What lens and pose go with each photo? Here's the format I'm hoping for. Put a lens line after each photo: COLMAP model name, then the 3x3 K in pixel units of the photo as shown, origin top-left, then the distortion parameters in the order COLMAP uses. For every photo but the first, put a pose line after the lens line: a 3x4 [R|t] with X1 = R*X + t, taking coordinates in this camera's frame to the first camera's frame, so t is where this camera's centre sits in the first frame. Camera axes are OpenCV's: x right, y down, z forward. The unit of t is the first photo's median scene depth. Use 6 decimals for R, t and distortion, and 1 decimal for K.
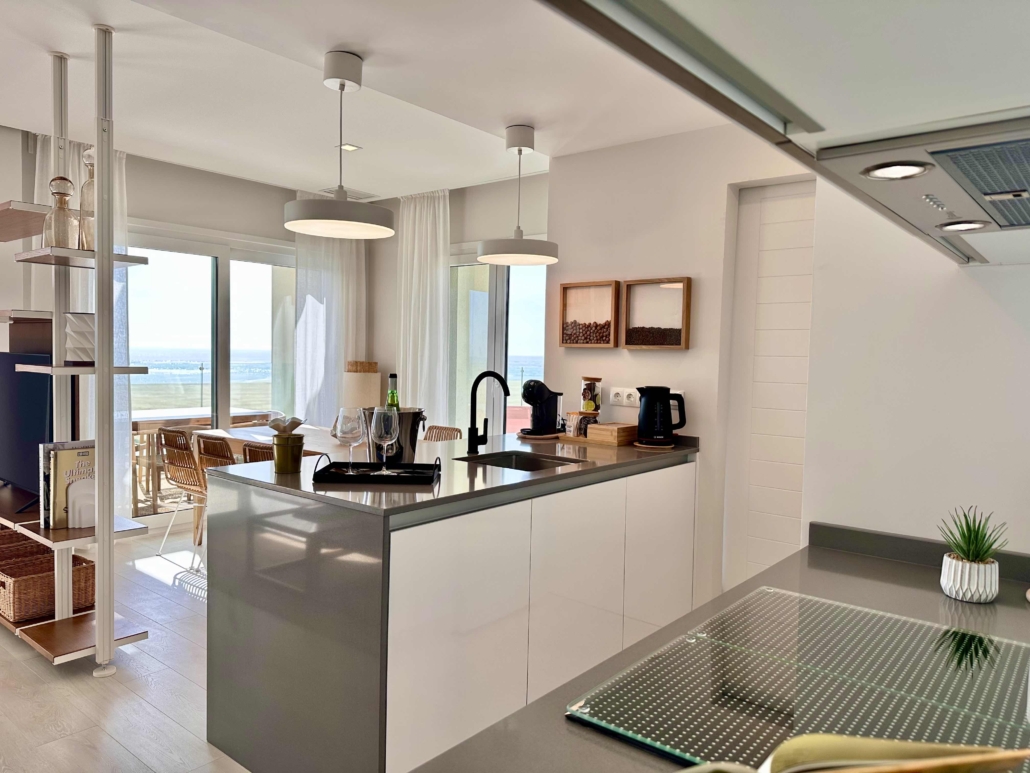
lens RADIAL K [[732.0, 0, 514.9], [0, 732.0, 393.1], [0, 0, 1]] dist [0.068041, -0.085712]
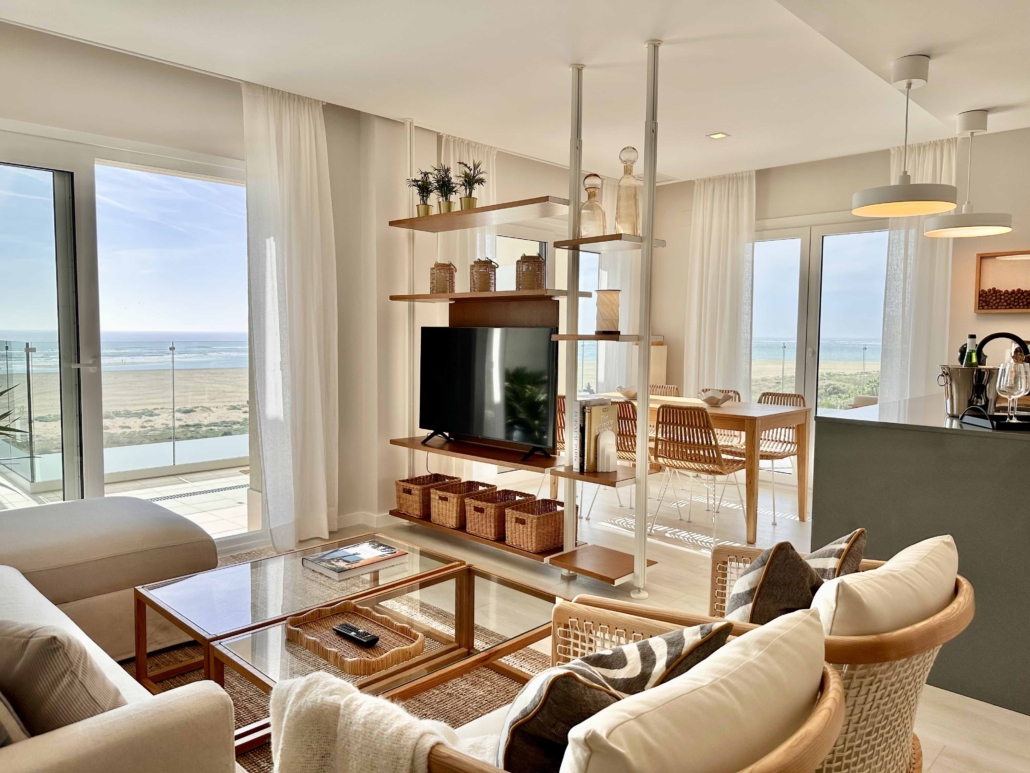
lens RADIAL K [[732.0, 0, 505.8], [0, 732.0, 385.1], [0, 0, 1]] dist [0.068041, -0.085712]
pose [[0.995541, -0.007782, -0.094005, -0.556360], [0.009235, 0.999844, 0.015037, 0.020891], [0.093874, -0.015838, 0.995458, -0.154400]]
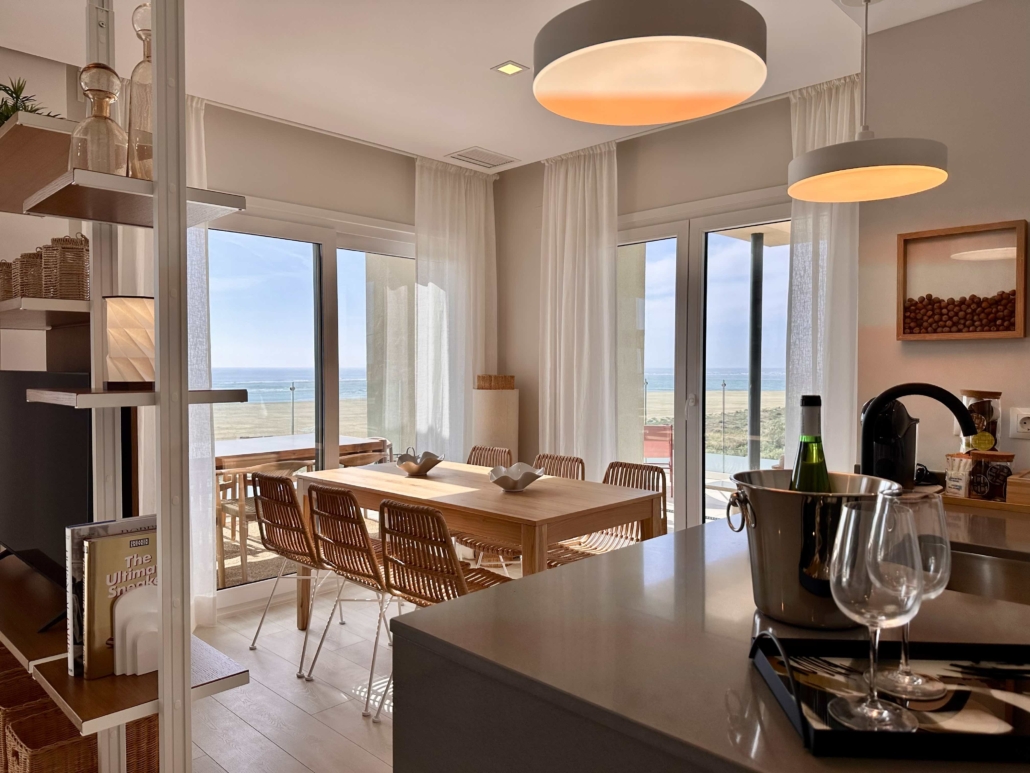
lens RADIAL K [[732.0, 0, 509.9], [0, 732.0, 388.1], [0, 0, 1]] dist [0.068041, -0.085712]
pose [[0.995518, -0.020774, -0.092259, -0.211824], [0.018486, 0.999502, -0.025589, -0.016017], [0.092744, 0.023769, 0.995406, 0.398140]]
